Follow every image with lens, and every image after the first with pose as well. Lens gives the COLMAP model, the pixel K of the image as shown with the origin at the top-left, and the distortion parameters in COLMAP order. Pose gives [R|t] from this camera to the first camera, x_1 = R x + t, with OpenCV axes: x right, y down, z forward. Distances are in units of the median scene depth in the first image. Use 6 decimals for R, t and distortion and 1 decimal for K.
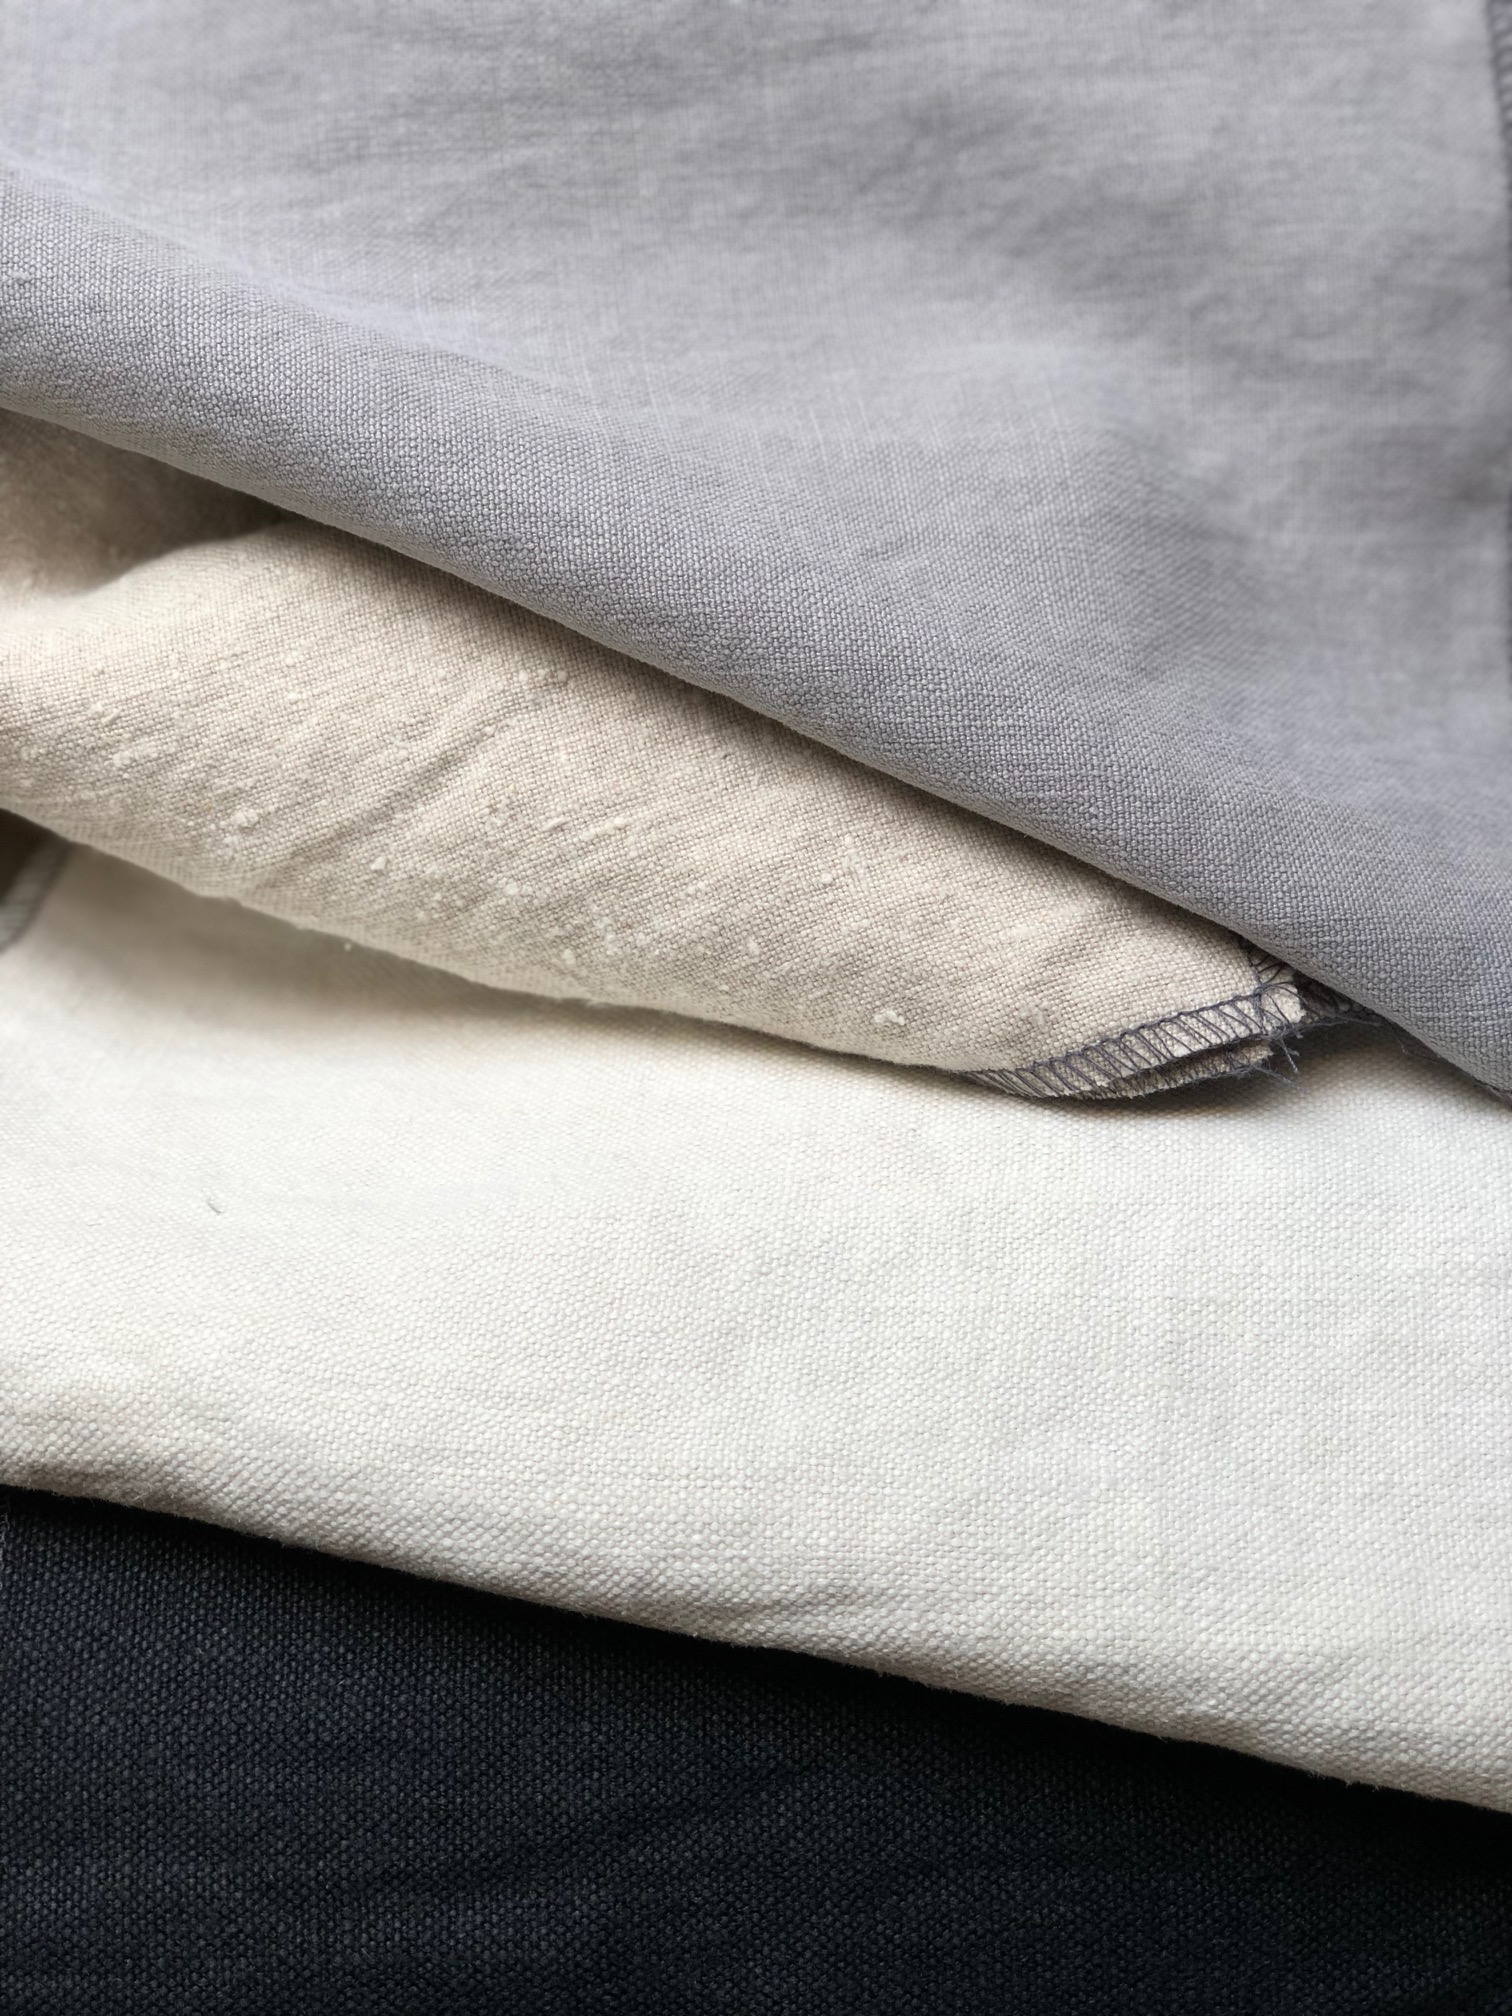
lens RADIAL K [[3286.8, 0, 756.0], [0, 3286.8, 1008.0], [0, 0, 1]] dist [-0.237771, 1.926275]
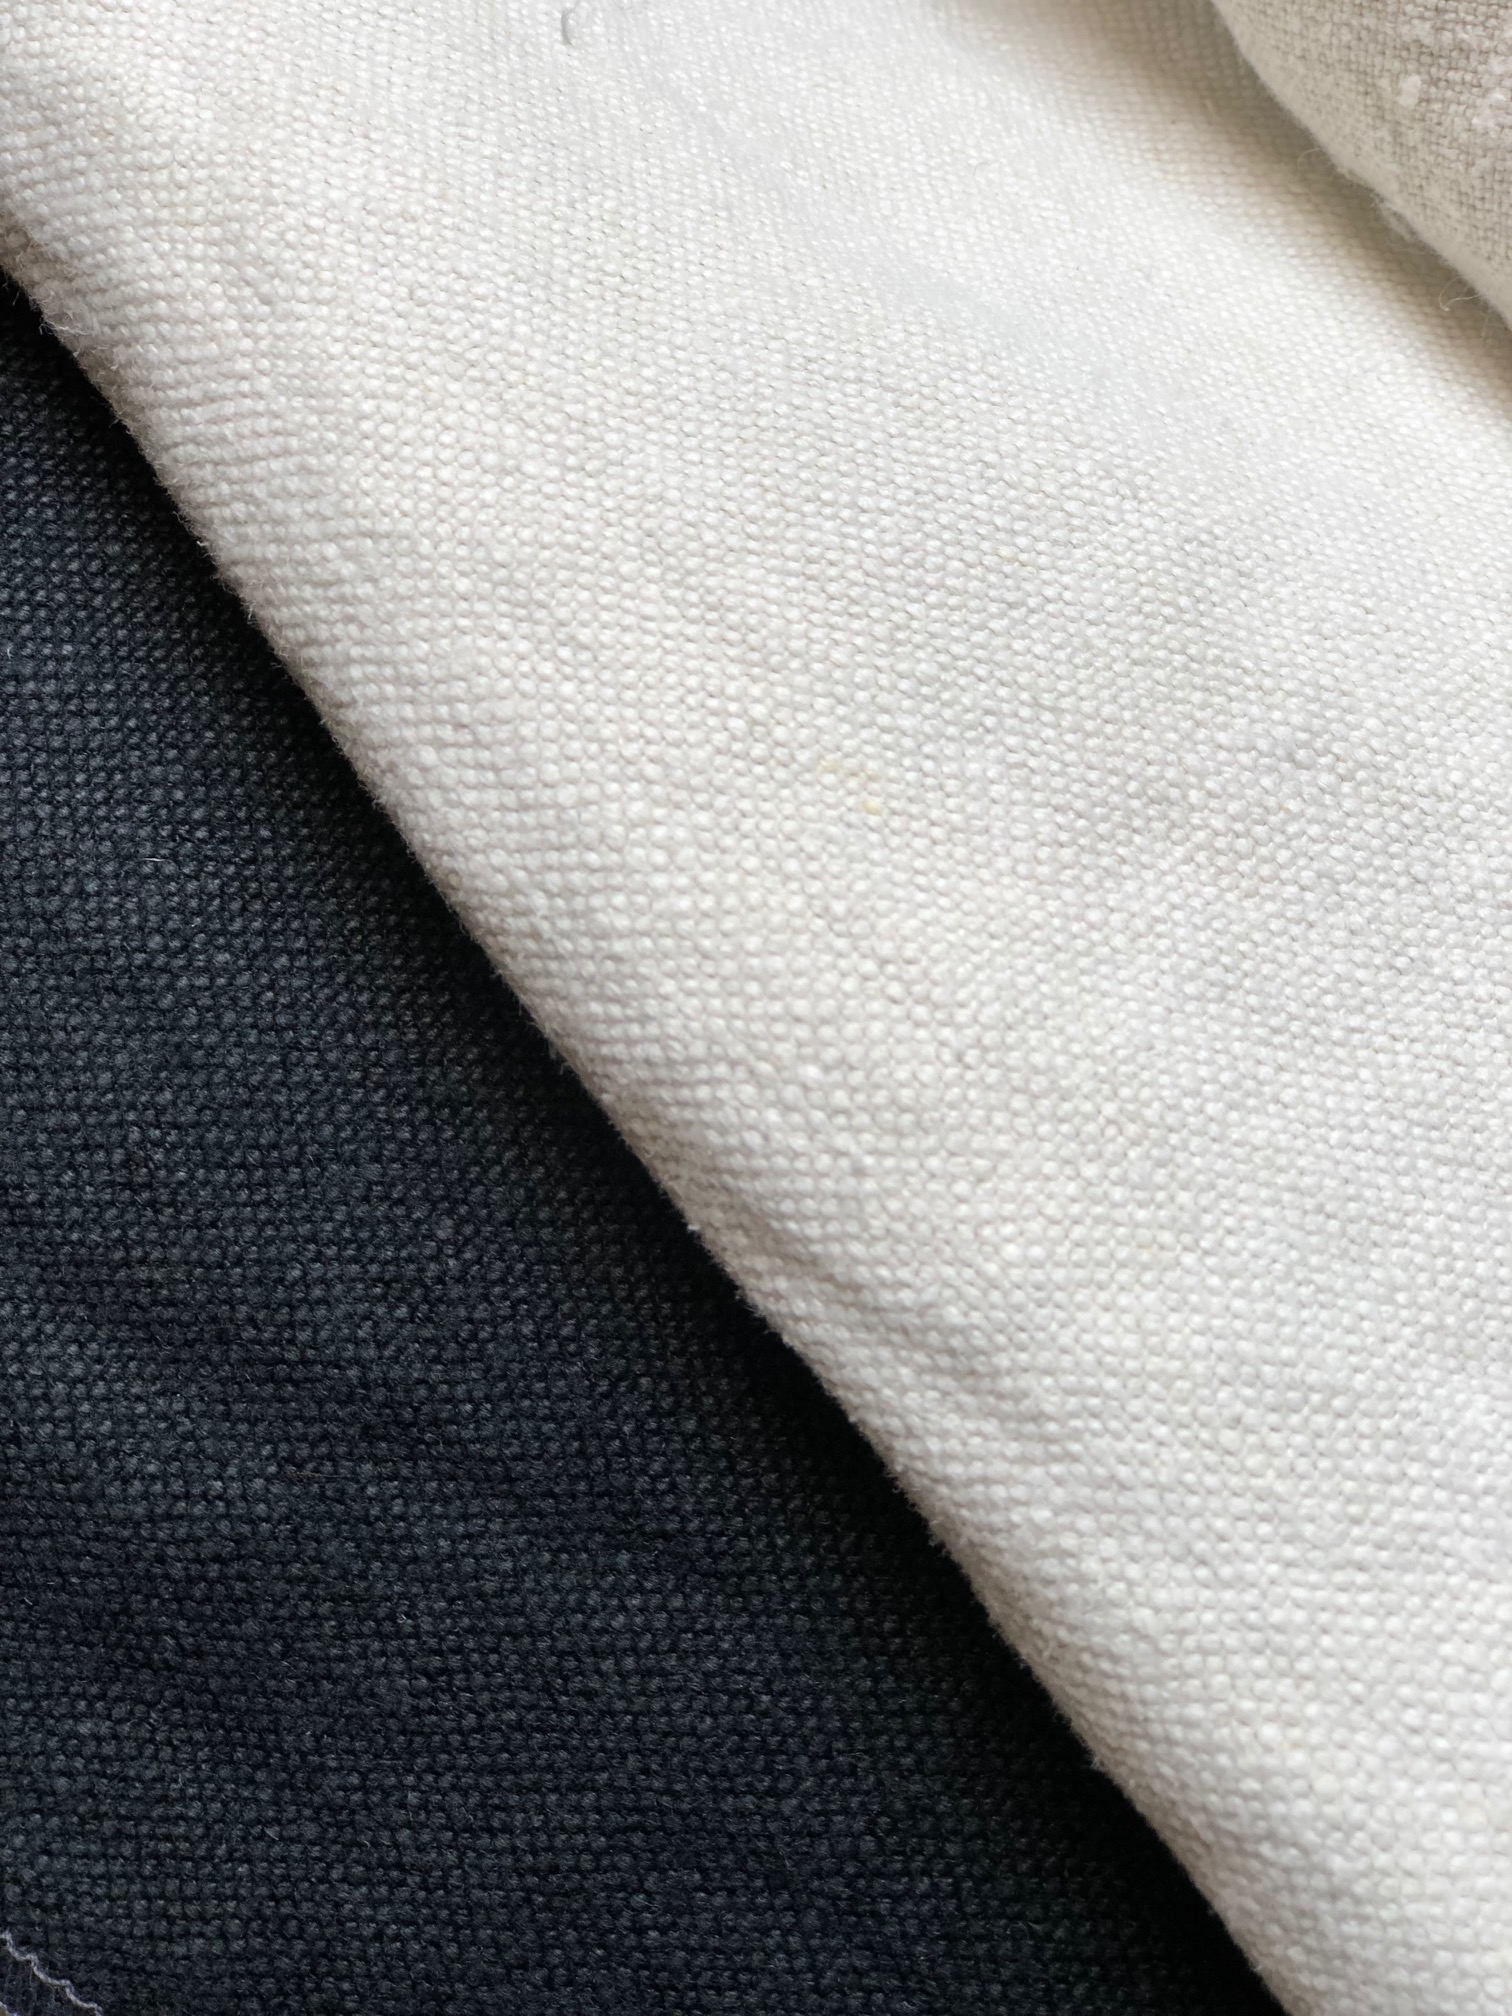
lens RADIAL K [[3286.8, 0, 756.0], [0, 3286.8, 1008.0], [0, 0, 1]] dist [-0.237771, 1.926275]
pose [[0.752893, 0.639339, -0.156199, 0.043587], [-0.611530, 0.767309, 0.193050, 0.067565], [0.243277, -0.049825, 0.968676, 0.534013]]
